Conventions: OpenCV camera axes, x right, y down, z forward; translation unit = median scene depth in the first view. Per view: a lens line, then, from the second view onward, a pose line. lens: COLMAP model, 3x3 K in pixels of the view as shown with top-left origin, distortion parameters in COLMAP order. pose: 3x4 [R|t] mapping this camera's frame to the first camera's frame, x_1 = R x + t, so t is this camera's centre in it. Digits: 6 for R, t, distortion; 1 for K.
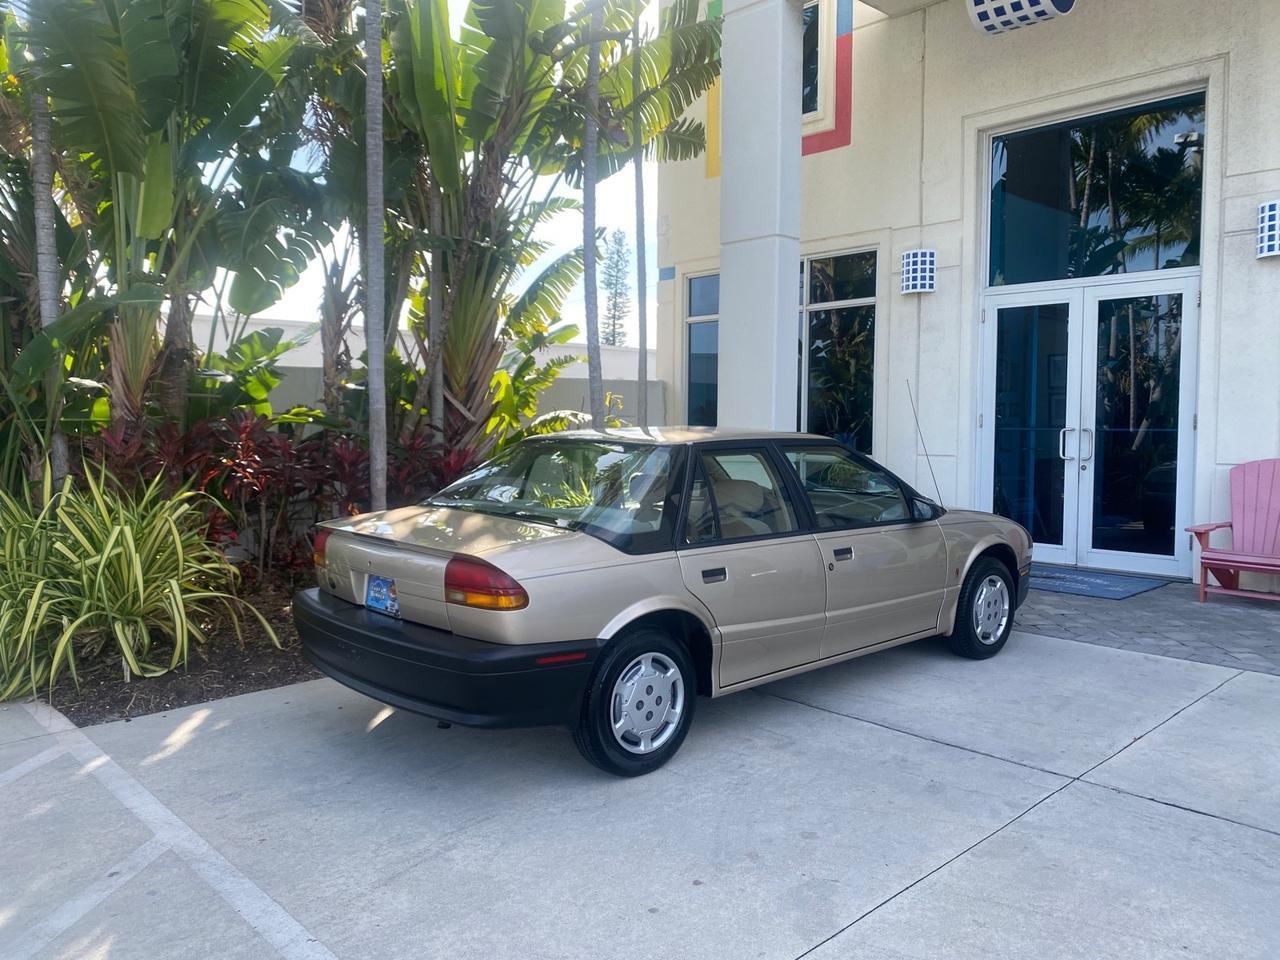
lens RADIAL K [[983.1, 0, 637.3], [0, 983.1, 477.1], [0, 0, 1]] dist [0.013637, -0.004995]
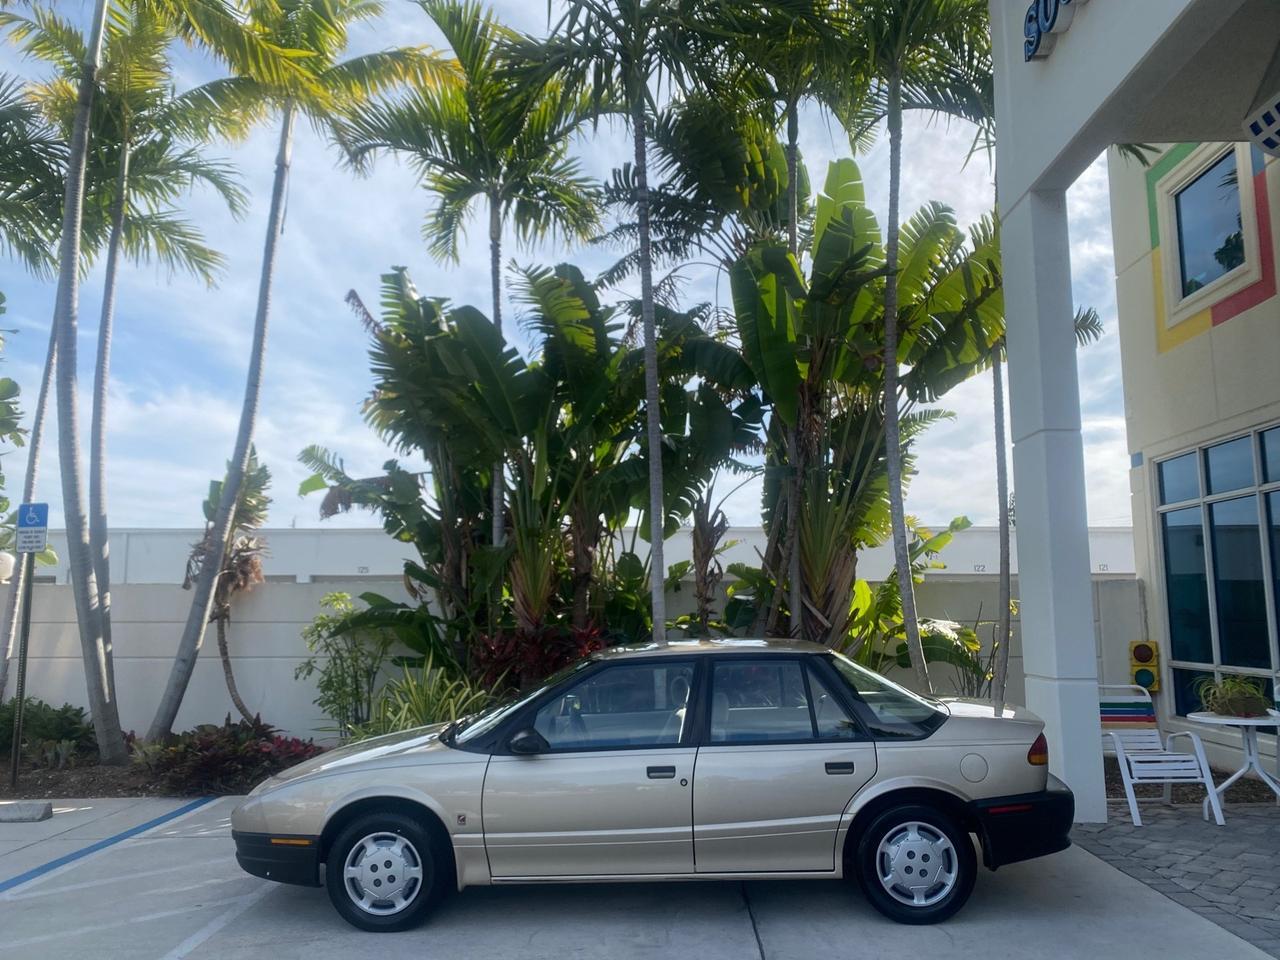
lens RADIAL K [[984.3, 0, 641.3], [0, 984.3, 478.2], [0, 0, 1]] dist [0.017149, -0.012206]
pose [[0.716090, -0.098384, -0.691040, 0.516298], [-0.037482, 0.983168, -0.178815, -0.020435], [0.697001, 0.153950, 0.700349, 0.087312]]
